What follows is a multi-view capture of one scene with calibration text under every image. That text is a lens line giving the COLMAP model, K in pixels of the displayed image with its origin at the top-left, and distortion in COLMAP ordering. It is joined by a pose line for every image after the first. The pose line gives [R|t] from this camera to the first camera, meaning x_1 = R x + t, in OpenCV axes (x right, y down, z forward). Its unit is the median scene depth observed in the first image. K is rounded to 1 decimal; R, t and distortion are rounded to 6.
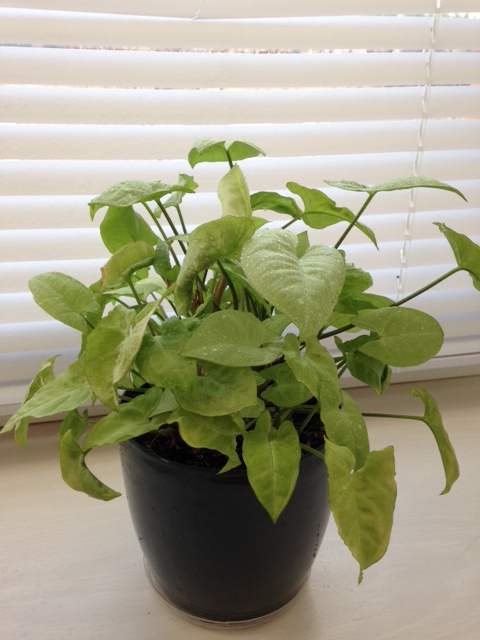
lens RADIAL K [[612.2, 0, 242.2], [0, 612.2, 321.7], [0, 0, 1]] dist [0.055345, 0.000000]
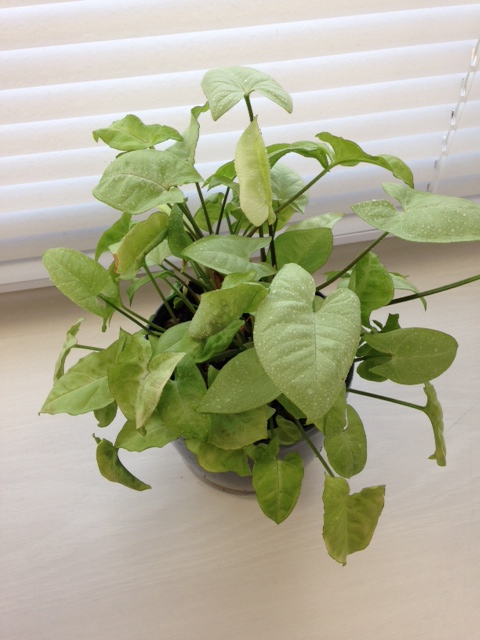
lens RADIAL K [[612.2, 0, 238.6], [0, 612.2, 321.8], [0, 0, 1]] dist [0.055345, 0.000000]
pose [[0.998260, 0.031789, -0.049669, 0.021639], [-0.001156, 0.852653, 0.522477, -0.620792], [0.058960, -0.521510, 0.851206, 0.165074]]
